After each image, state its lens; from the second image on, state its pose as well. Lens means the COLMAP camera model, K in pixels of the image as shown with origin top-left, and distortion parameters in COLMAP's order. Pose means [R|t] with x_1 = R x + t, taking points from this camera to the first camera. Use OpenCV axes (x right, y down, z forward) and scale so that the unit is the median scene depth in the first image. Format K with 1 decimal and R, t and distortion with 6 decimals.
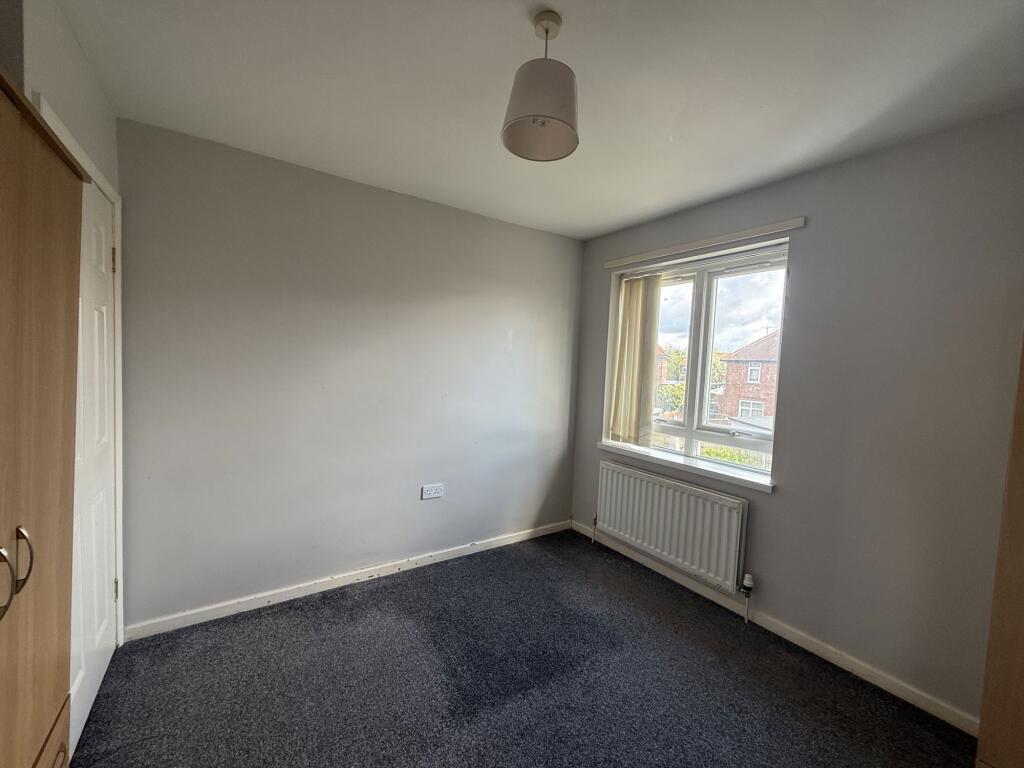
lens RADIAL K [[407.9, 0, 512.0], [0, 407.9, 384.0], [0, 0, 1]] dist [-0.013329, -0.000061]
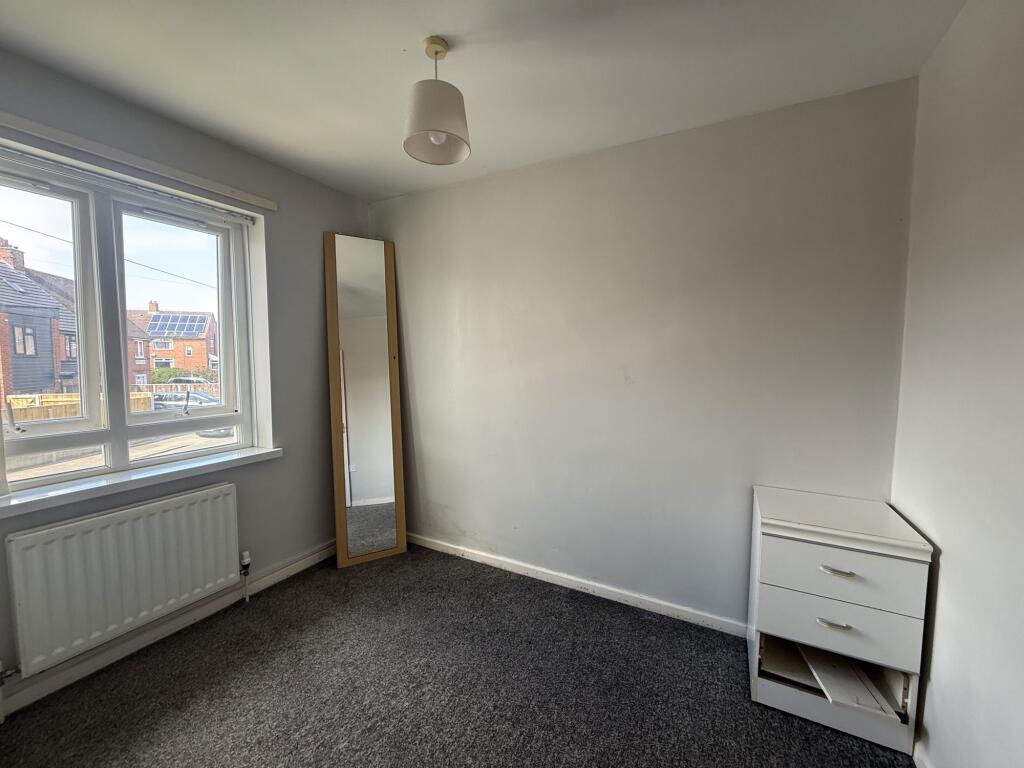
lens RADIAL K [[407.9, 0, 512.0], [0, 407.9, 384.0], [0, 0, 1]] dist [-0.013329, -0.000061]
pose [[-0.449395, -0.104276, 0.887226, -0.483626], [0.027634, 0.991066, 0.130477, -0.037272], [-0.892906, 0.083153, -0.442498, 0.755005]]
